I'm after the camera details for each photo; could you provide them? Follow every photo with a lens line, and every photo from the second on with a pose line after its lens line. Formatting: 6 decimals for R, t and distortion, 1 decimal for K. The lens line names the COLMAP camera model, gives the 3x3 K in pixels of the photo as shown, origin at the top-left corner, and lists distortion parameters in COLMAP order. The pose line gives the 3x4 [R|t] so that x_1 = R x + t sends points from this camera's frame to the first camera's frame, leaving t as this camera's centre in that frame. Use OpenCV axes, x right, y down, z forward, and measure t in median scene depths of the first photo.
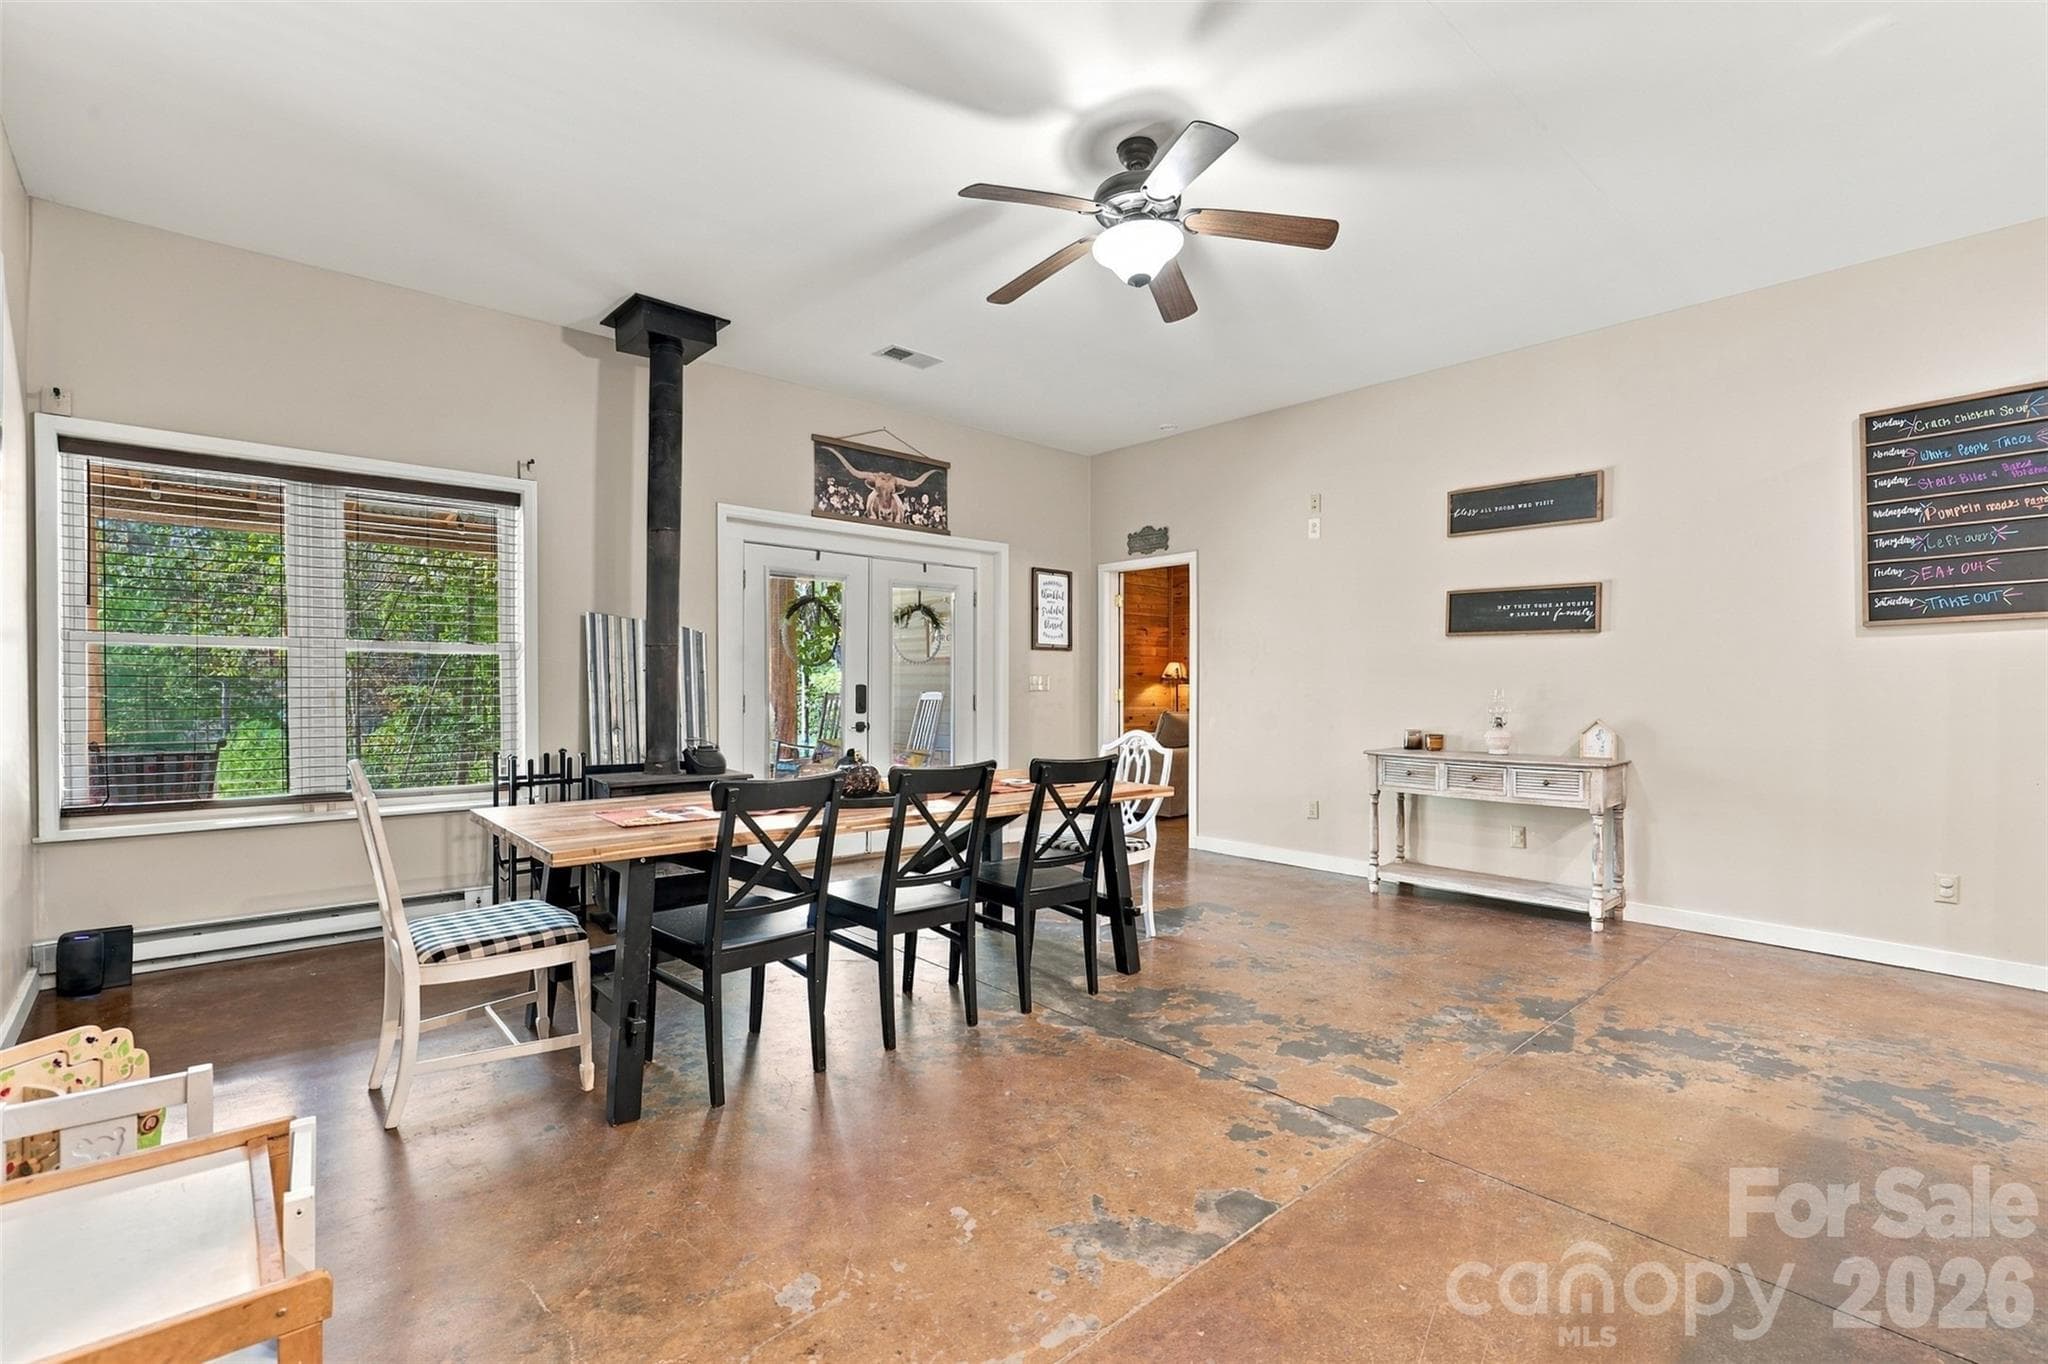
lens RADIAL K [[914.9, 0, 1000.9], [0, 914.9, 689.4], [0, 0, 1]] dist [-0.000998, -0.000127]
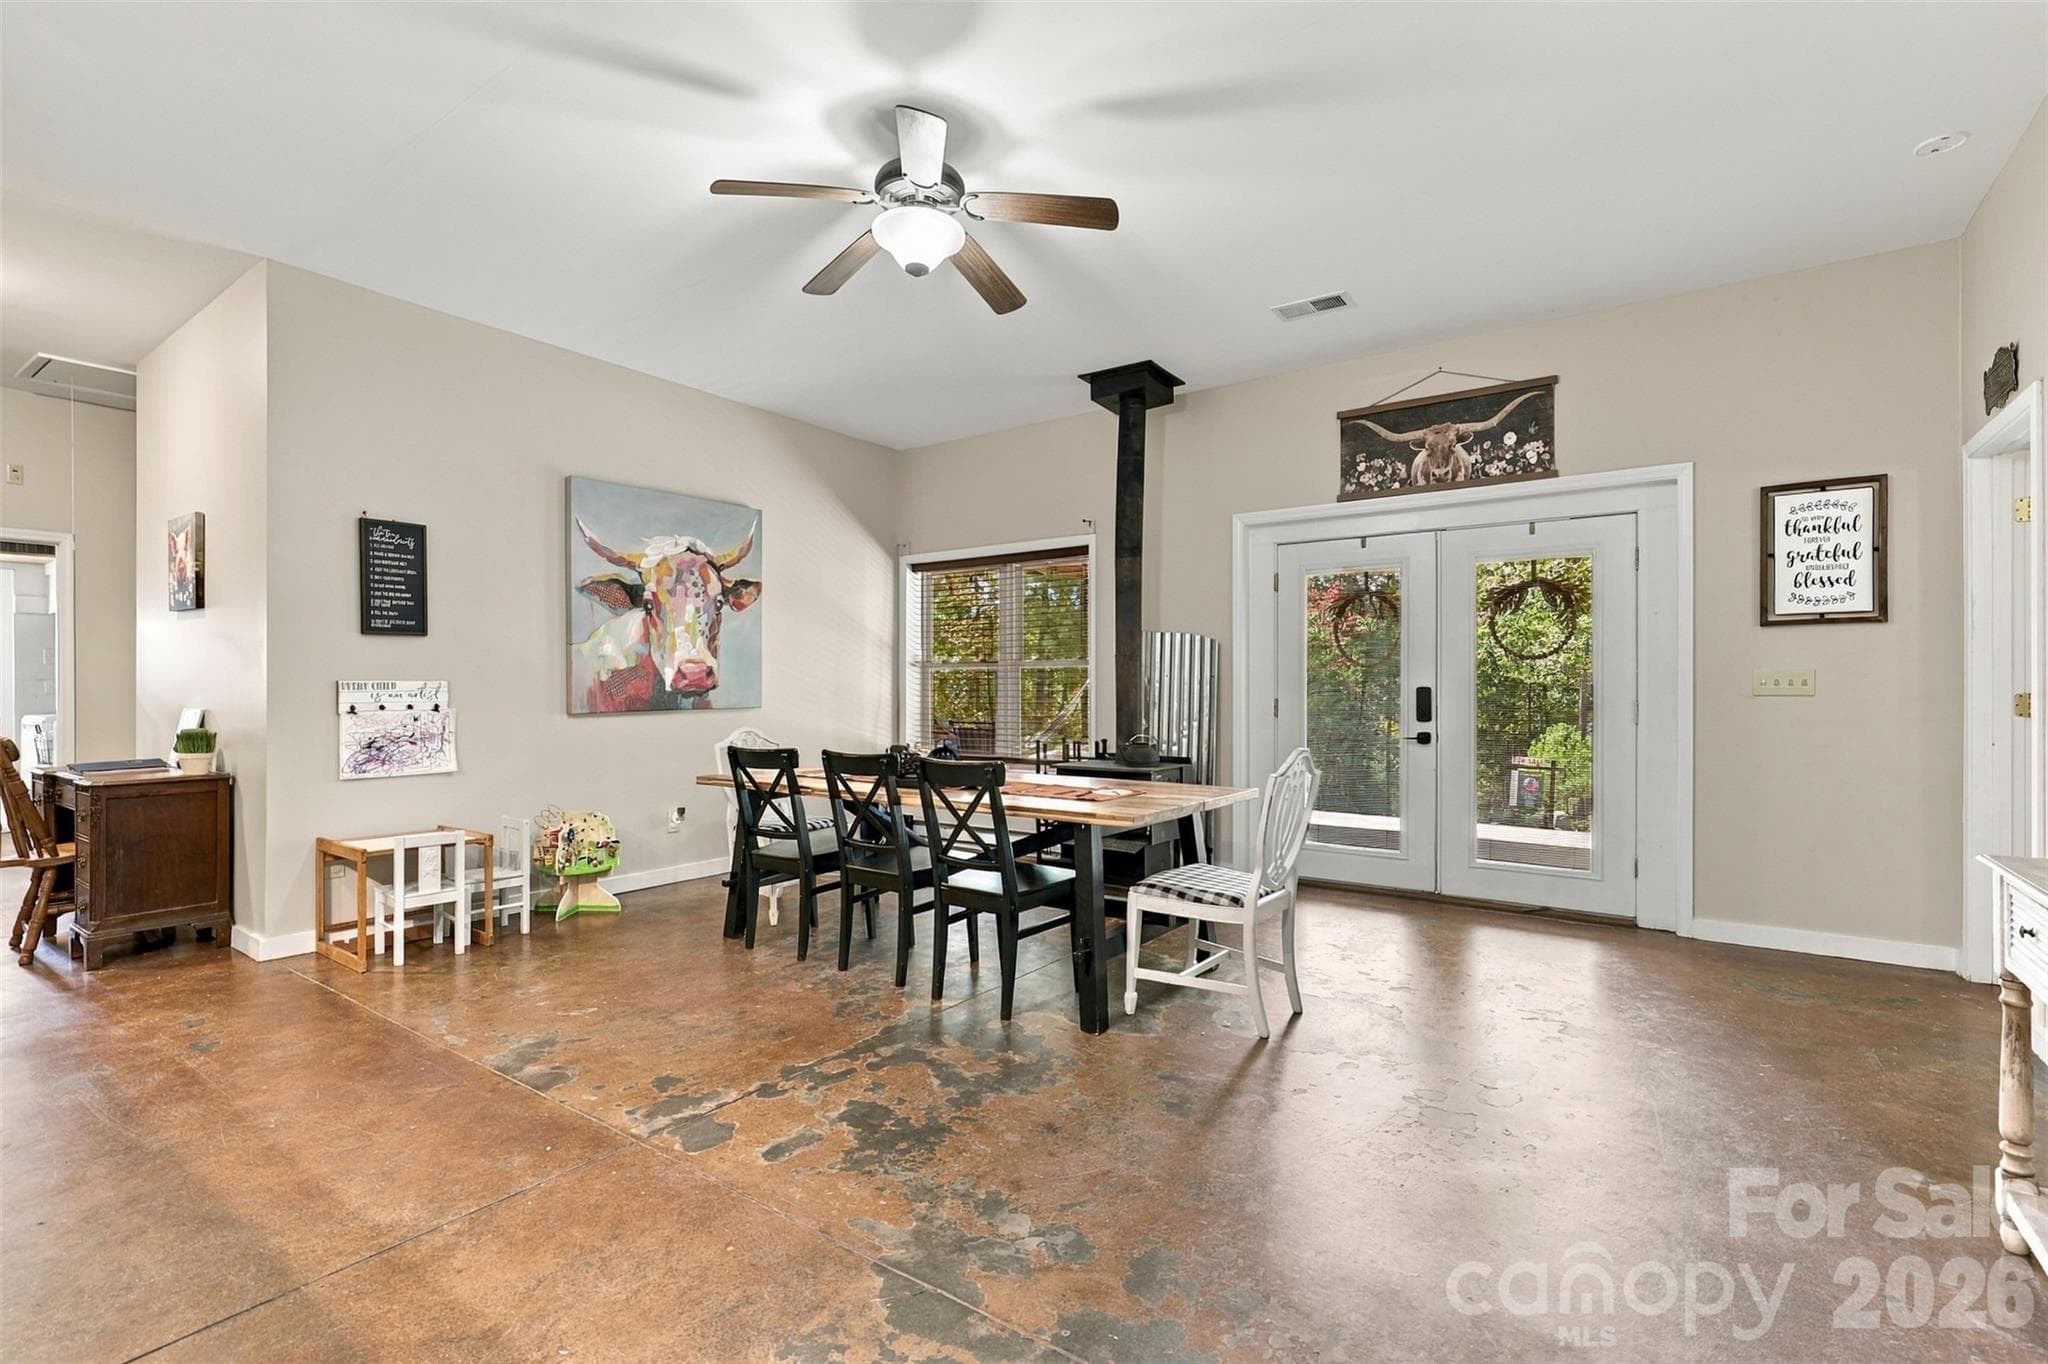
lens RADIAL K [[927.1, 0, 1024.0], [0, 927.1, 682.0], [0, 0, 1]] dist [-0.002297, -0.000640]
pose [[0.228187, -0.011225, -0.973553, 0.734105], [-0.003306, 0.999919, -0.012304, 0.002216], [0.973612, 0.006026, 0.228132, 0.576540]]
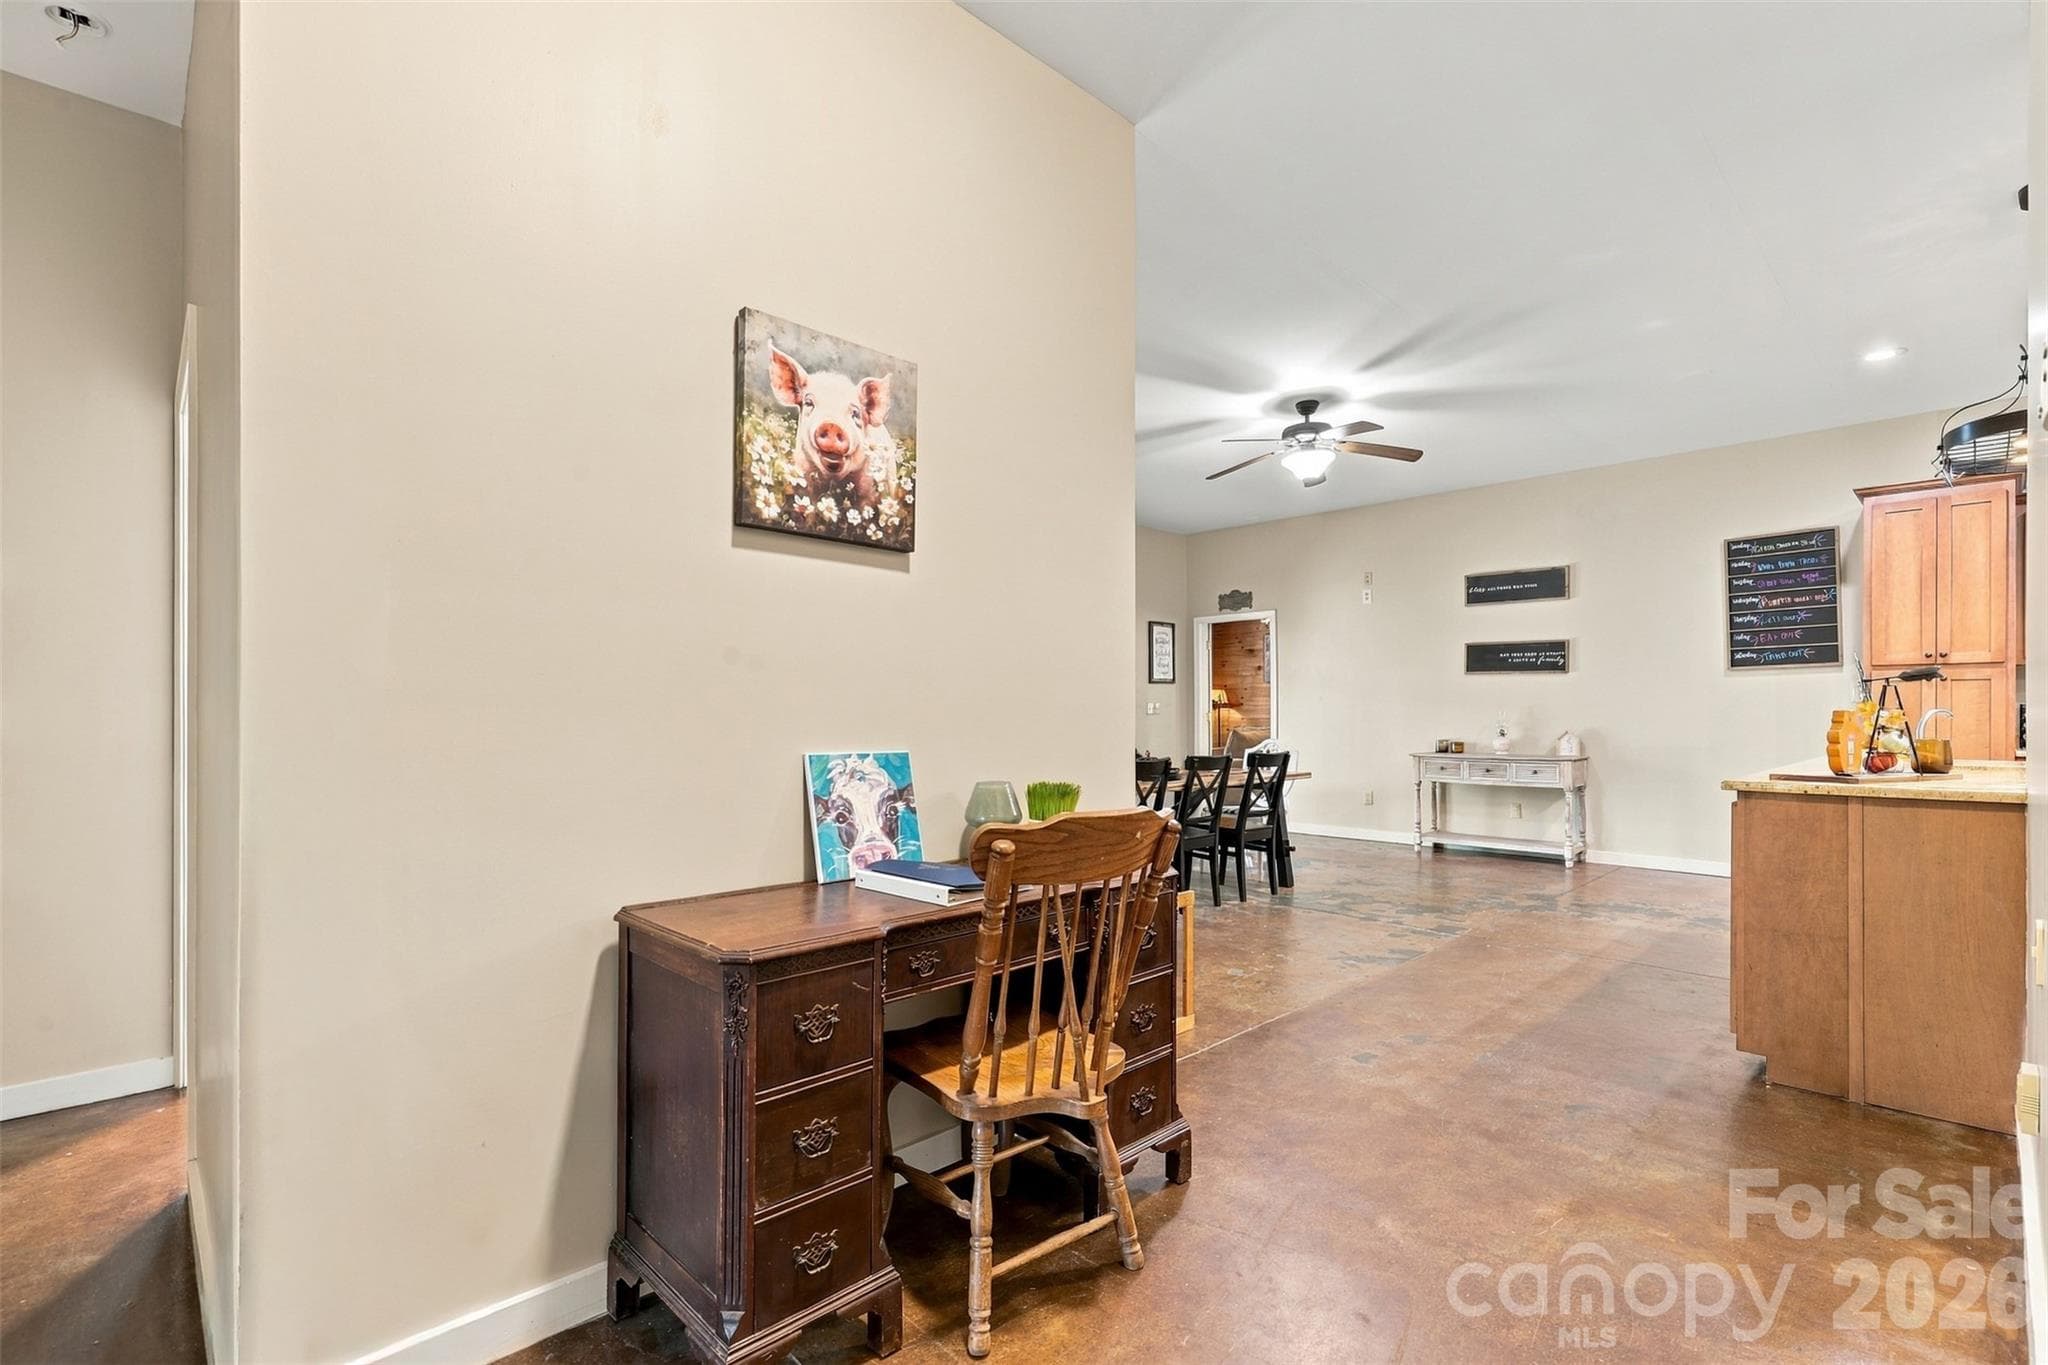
lens RADIAL K [[930.9, 0, 1010.9], [0, 930.9, 706.7], [0, 0, 1]] dist [-0.000311, 0.010112]
pose [[0.999194, -0.007548, 0.039438, -0.317686], [0.007866, 0.999938, -0.007922, -0.000840], [-0.039375, 0.008226, 0.999191, -0.488121]]
